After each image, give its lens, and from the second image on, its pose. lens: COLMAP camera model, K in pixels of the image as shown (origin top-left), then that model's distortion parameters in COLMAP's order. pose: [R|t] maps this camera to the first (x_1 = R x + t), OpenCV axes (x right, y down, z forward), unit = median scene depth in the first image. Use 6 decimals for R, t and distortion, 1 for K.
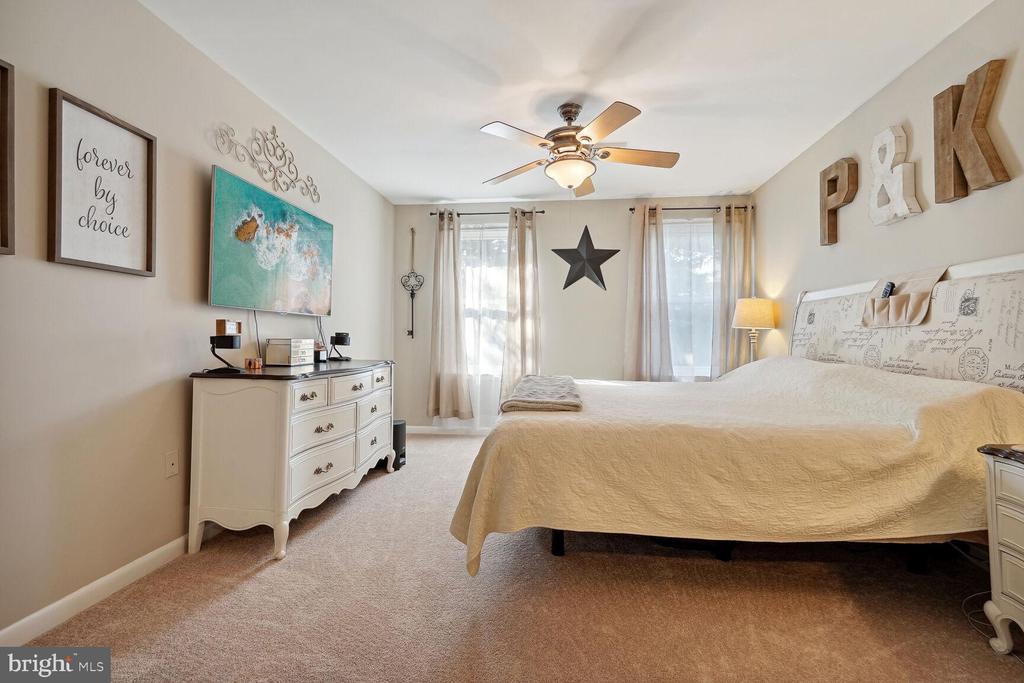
lens RADIAL K [[466.7, 0, 519.0], [0, 466.7, 330.8], [0, 0, 1]] dist [-0.007498, 0.005843]
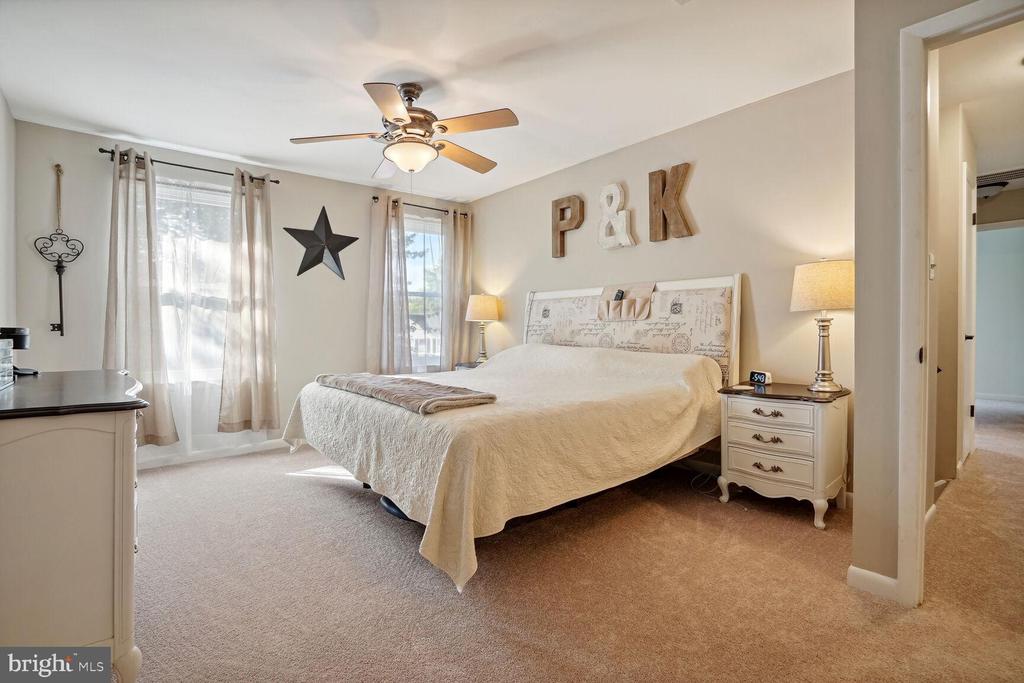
lens RADIAL K [[466.7, 0, 507.1], [0, 466.7, 332.7], [0, 0, 1]] dist [-0.007498, 0.005843]
pose [[0.702046, -0.021154, 0.711817, -0.391404], [0.001728, 0.999606, 0.028003, -0.009042], [-0.712129, -0.018430, 0.701806, 0.167528]]
